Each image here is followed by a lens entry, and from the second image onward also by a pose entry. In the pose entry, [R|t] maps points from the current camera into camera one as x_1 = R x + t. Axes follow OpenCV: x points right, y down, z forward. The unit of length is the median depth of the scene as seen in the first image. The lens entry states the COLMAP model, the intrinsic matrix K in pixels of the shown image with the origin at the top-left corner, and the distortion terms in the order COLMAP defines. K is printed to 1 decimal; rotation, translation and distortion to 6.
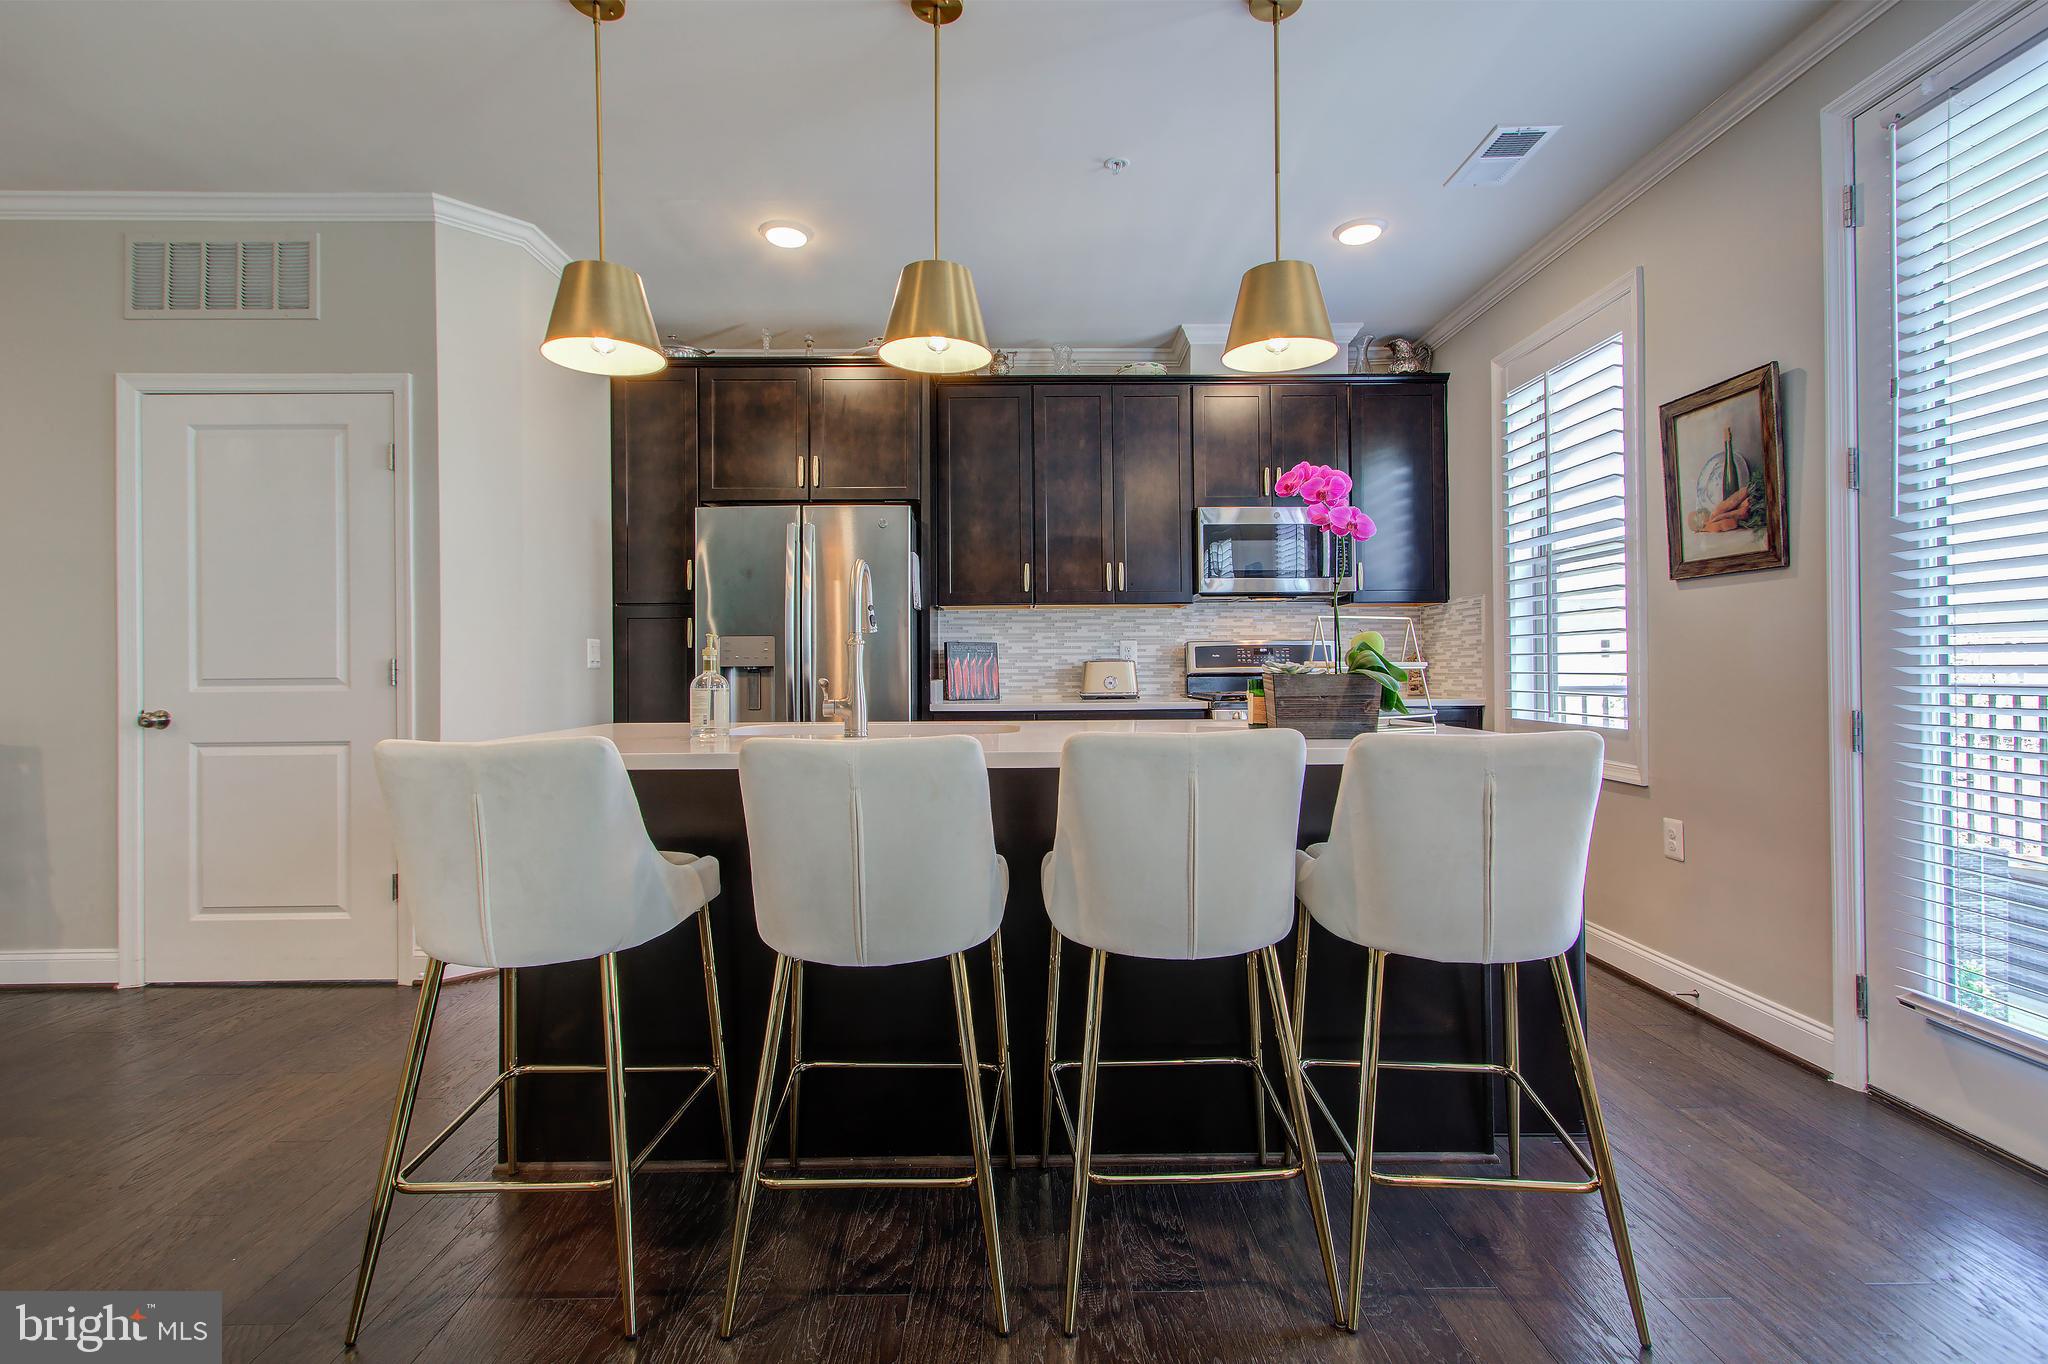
lens RADIAL K [[941.8, 0, 1028.5], [0, 941.8, 673.6], [0, 0, 1]] dist [0.012539, 0.000212]
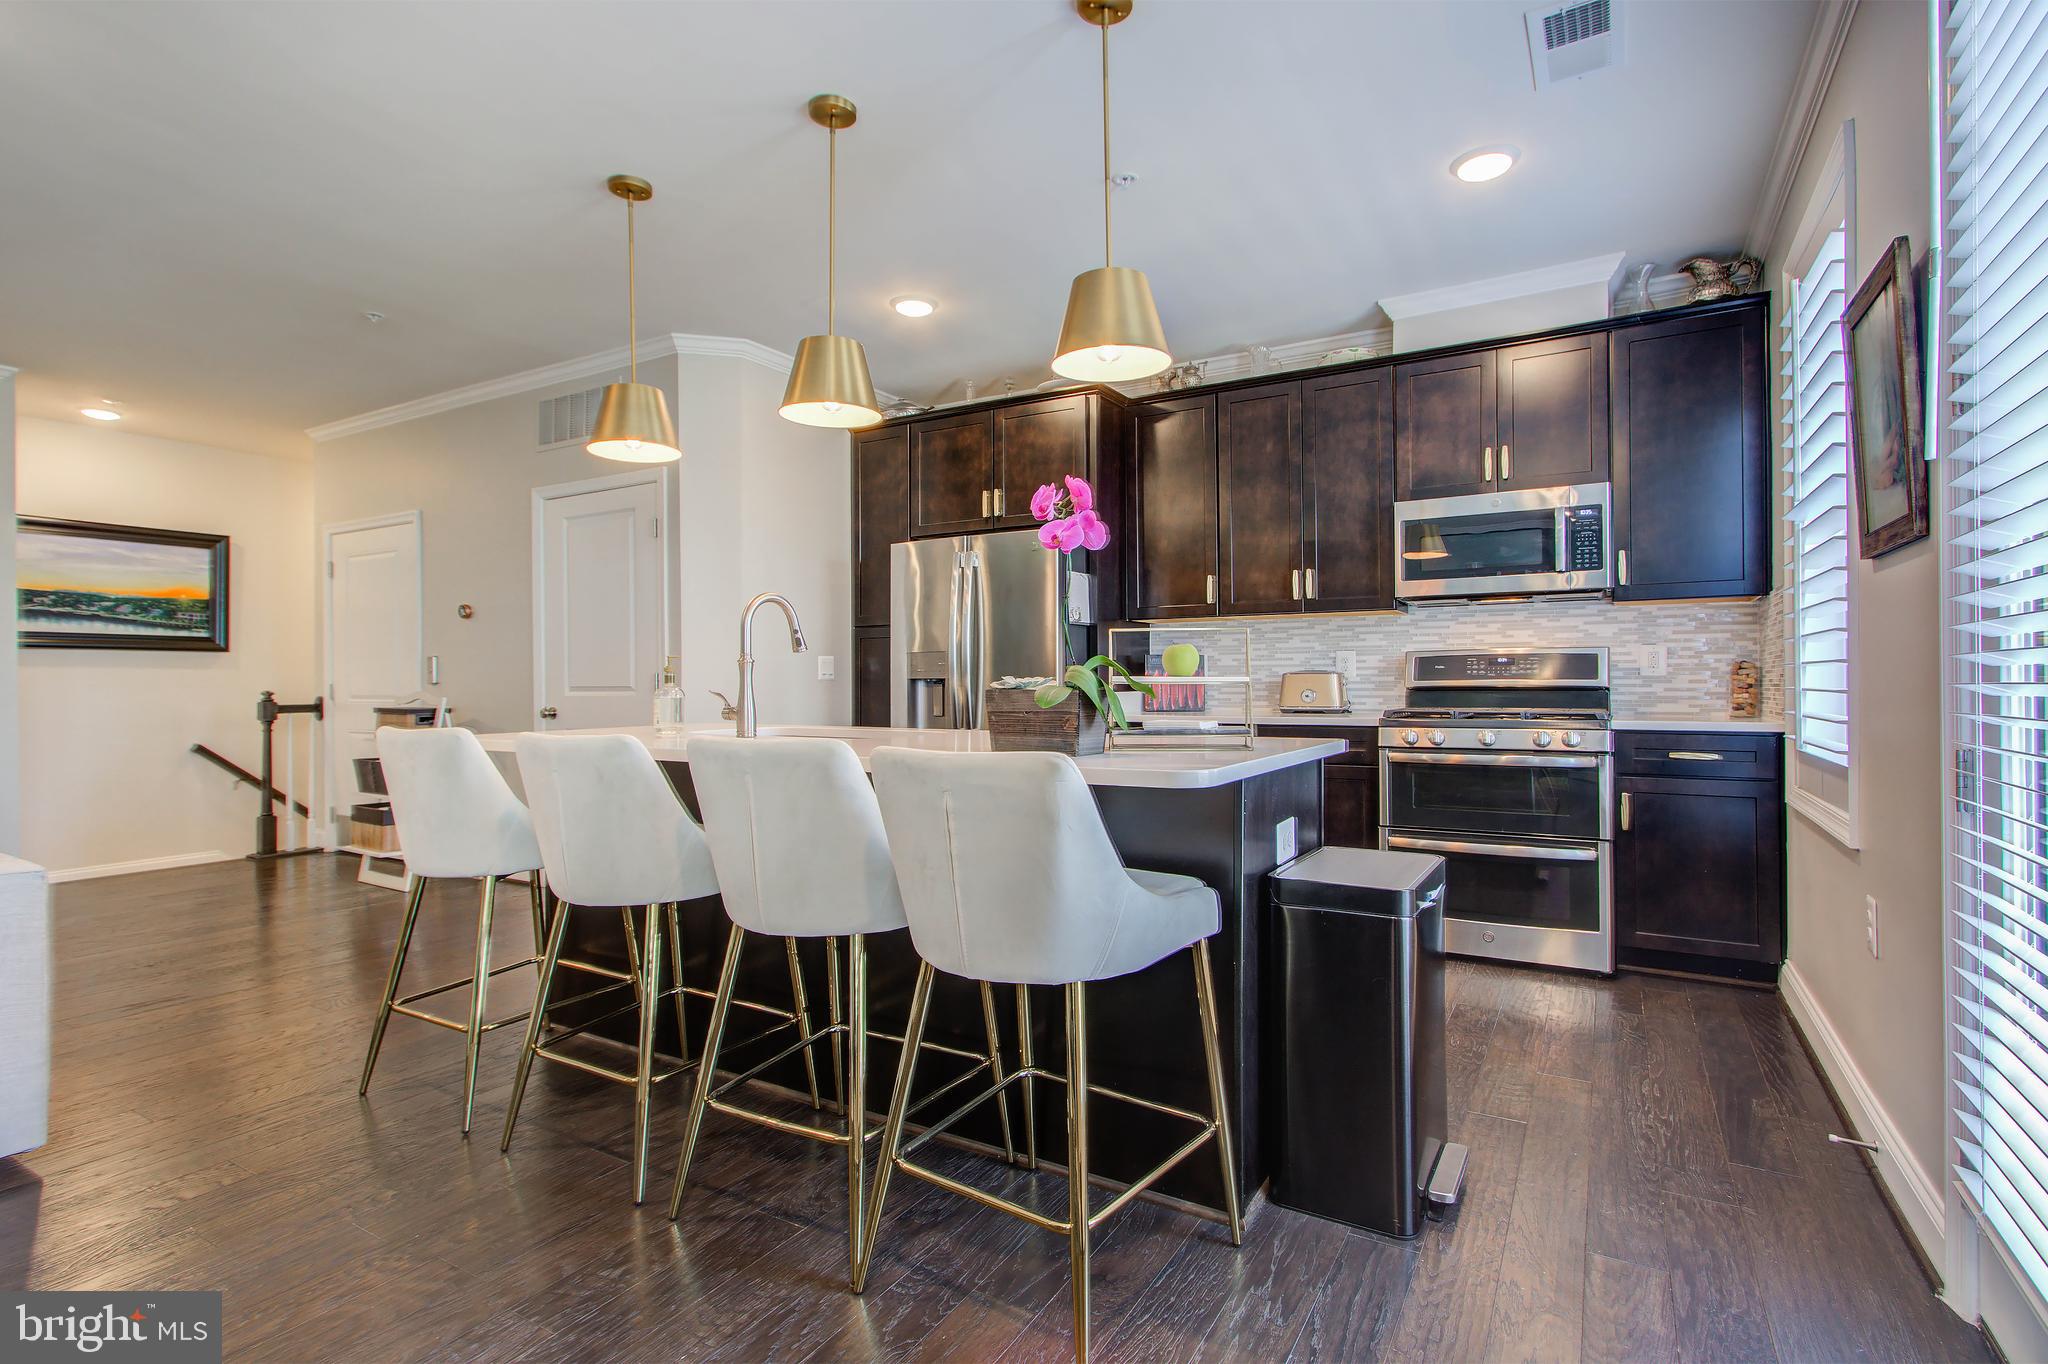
lens RADIAL K [[941.8, 0, 1021.2], [0, 941.8, 686.1], [0, 0, 1]] dist [0.012539, 0.000212]
pose [[0.866178, 0.005580, -0.499705, 0.317997], [-0.004732, 0.999984, 0.002965, -0.002291], [0.499714, -0.000204, 0.866191, 0.046055]]
